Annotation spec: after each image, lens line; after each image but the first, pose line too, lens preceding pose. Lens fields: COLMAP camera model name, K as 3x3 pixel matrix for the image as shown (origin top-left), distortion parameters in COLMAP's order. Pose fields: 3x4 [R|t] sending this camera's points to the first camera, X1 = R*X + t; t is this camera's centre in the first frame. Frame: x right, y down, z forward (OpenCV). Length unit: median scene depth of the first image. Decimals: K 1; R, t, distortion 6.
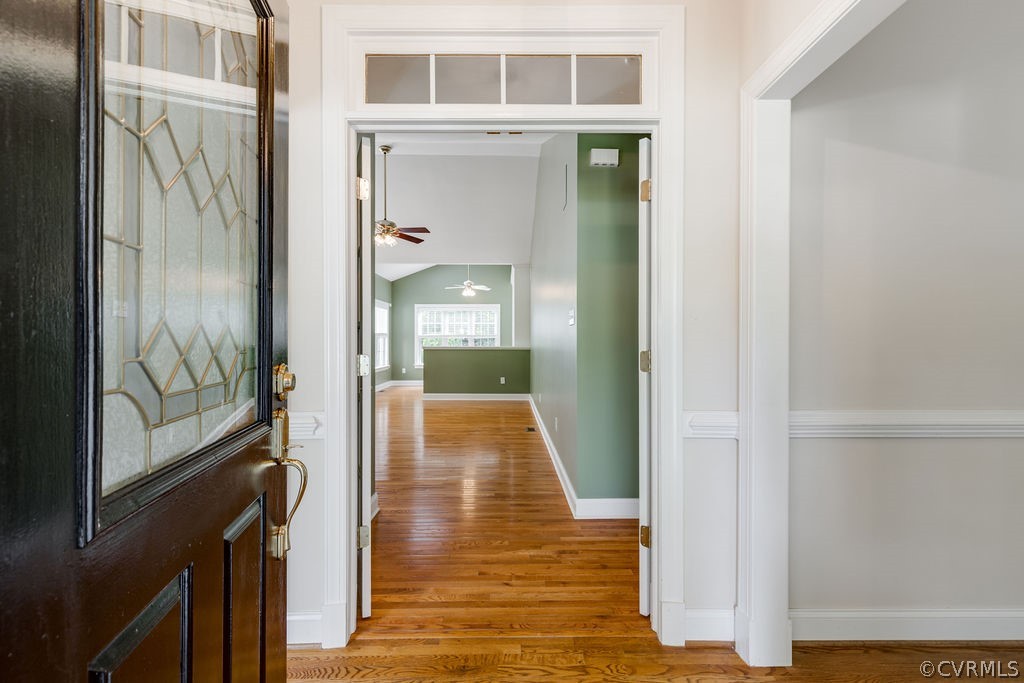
lens RADIAL K [[459.8, 0, 512.0], [0, 459.8, 341.5], [0, 0, 1]] dist [0.002554, 0.000324]
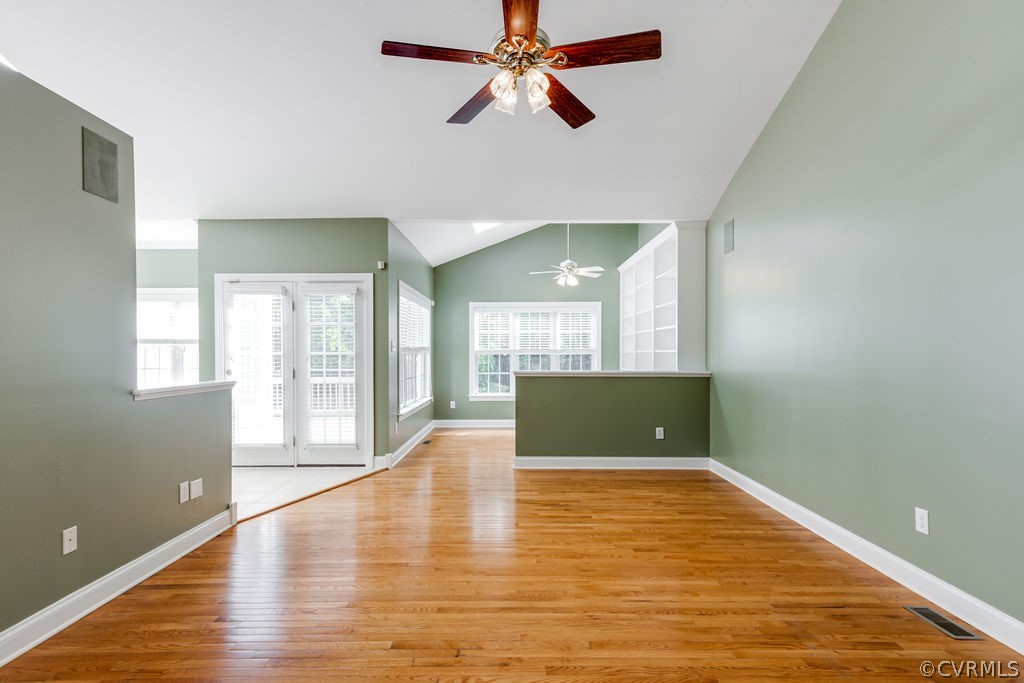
lens RADIAL K [[488.1, 0, 513.9], [0, 488.1, 357.8], [0, 0, 1]] dist [0.004528, 0.000103]
pose [[0.999933, -0.001772, -0.011424, -0.155939], [0.001823, 0.999988, 0.004506, -0.006485], [0.011416, -0.004526, 0.999925, 0.345547]]
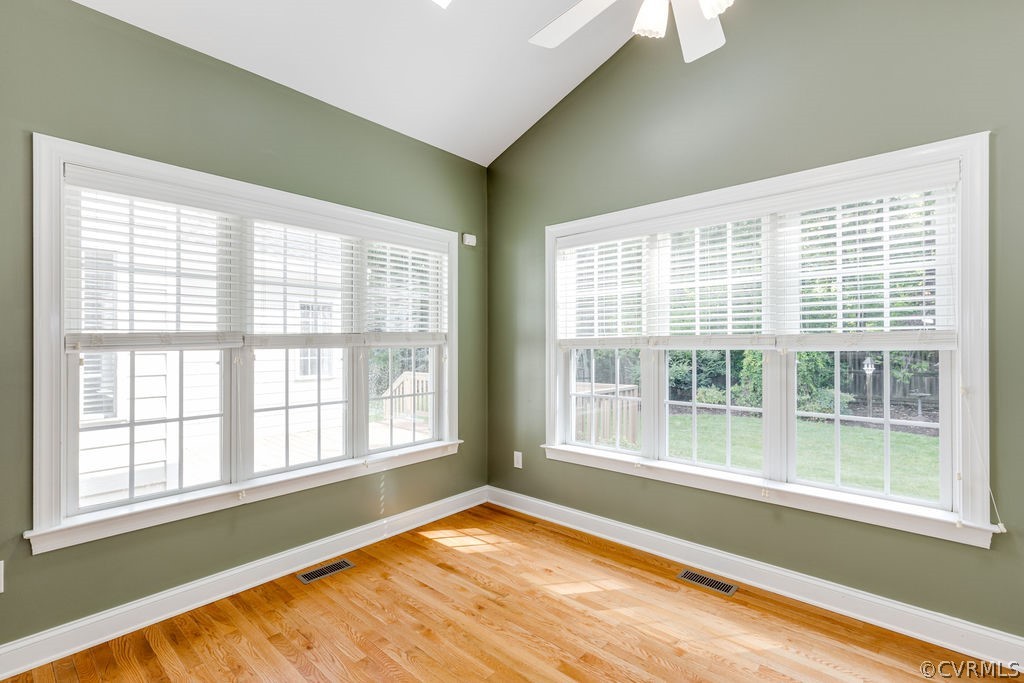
lens RADIAL K [[459.8, 0, 512.0], [0, 459.8, 341.5], [0, 0, 1]] dist [0.002554, 0.000324]
pose [[0.730539, -0.005183, -0.682851, -0.041301], [0.000320, 0.999974, -0.007248, -0.010852], [0.682870, 0.005077, 0.730522, 0.866117]]
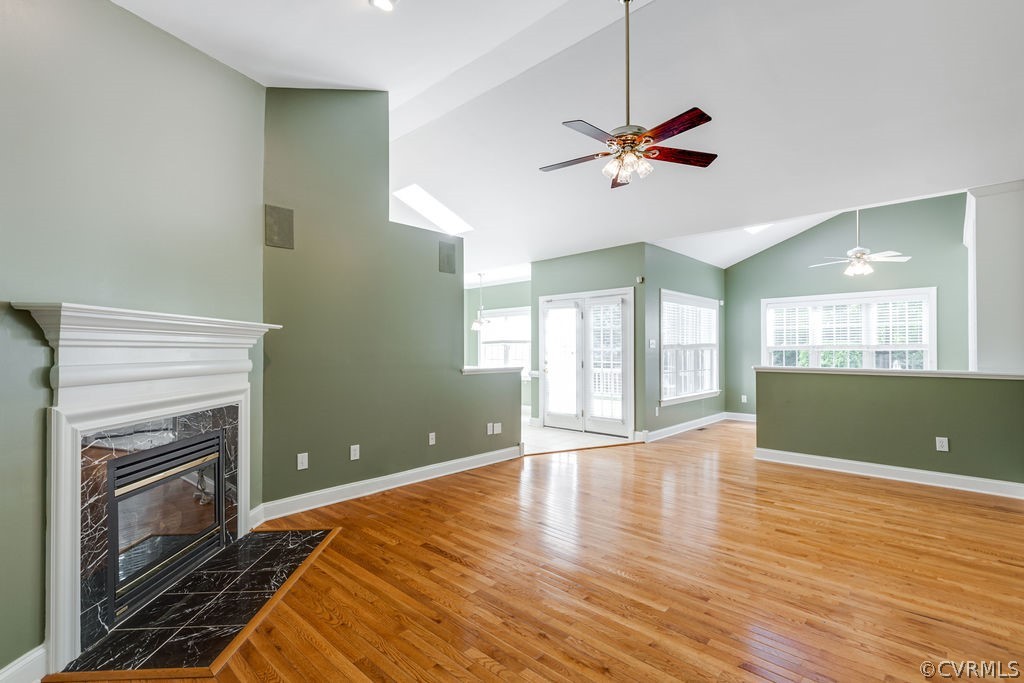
lens RADIAL K [[469.9, 0, 513.7], [0, 469.9, 346.4], [0, 0, 1]] dist [0.004495, -0.000678]
pose [[0.721621, -0.006875, -0.692254, -0.001497], [-0.000550, 0.999945, -0.010504, -0.006686], [0.692288, 0.007960, 0.721577, 0.297480]]
